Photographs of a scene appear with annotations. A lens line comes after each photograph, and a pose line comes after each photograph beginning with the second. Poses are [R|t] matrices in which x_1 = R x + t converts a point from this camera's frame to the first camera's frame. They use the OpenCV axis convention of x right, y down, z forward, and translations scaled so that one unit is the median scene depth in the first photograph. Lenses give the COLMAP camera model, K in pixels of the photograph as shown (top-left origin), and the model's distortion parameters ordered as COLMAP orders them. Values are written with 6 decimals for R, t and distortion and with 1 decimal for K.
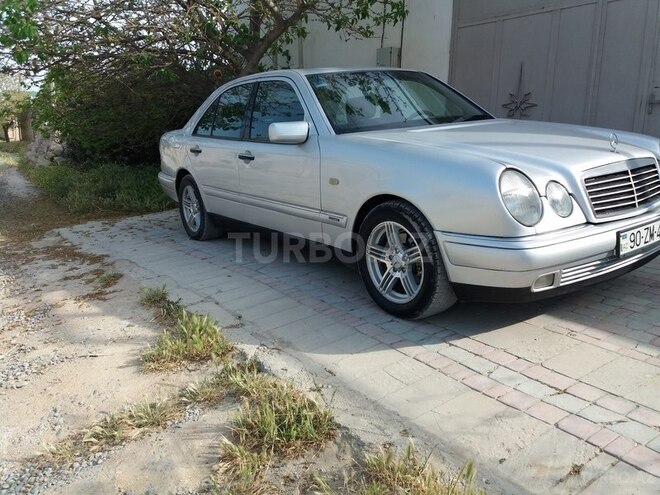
lens RADIAL K [[544.9, 0, 330.0], [0, 544.9, 247.5], [0, 0, 1]] dist [0.031065, -0.072872]
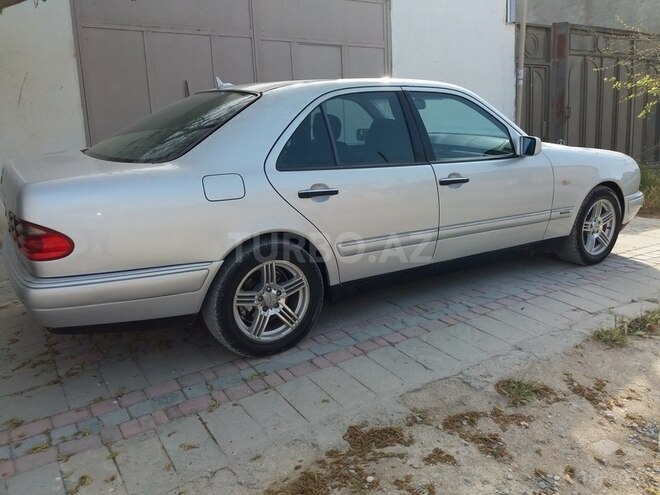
lens RADIAL K [[533.7, 0, 330.0], [0, 533.7, 247.5], [0, 0, 1]] dist [0.000683, -0.004458]
pose [[0.064368, -0.209228, 0.975746, -1.397741], [0.245521, 0.951039, 0.187734, -0.380858], [-0.967252, 0.227483, 0.112586, 1.578397]]
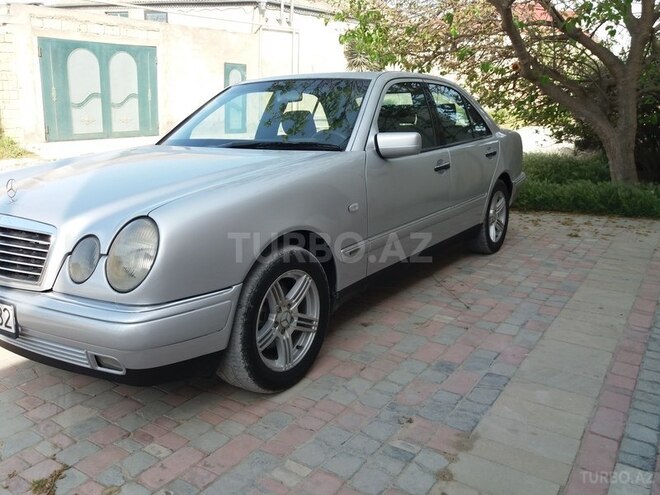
lens RADIAL K [[544.9, 0, 330.0], [0, 544.9, 247.5], [0, 0, 1]] dist [0.031065, -0.072872]
pose [[0.332889, 0.275405, -0.901852, 1.367003], [-0.237254, 0.950094, 0.202563, -0.368957], [0.912631, 0.146537, 0.381617, 1.084065]]
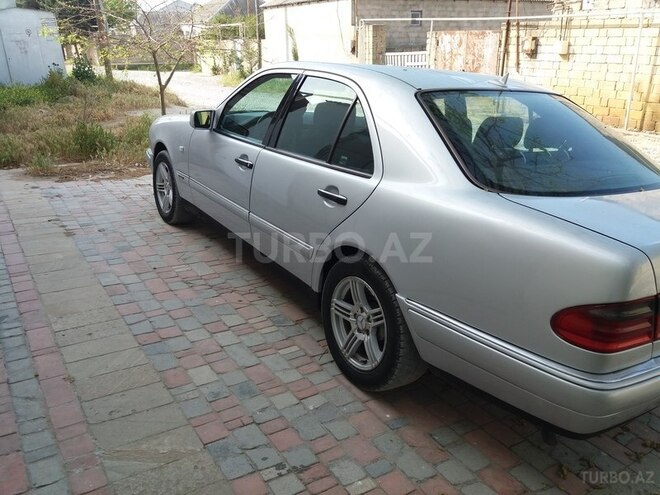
lens RADIAL K [[543.0, 0, 330.0], [0, 543.0, 247.5], [0, 0, 1]] dist [0.026983, -0.062076]
pose [[-0.998547, -0.024852, 0.047822, 0.032682], [0.004979, 0.841002, 0.541009, -0.829386], [-0.053664, 0.540461, -0.839656, 2.840268]]
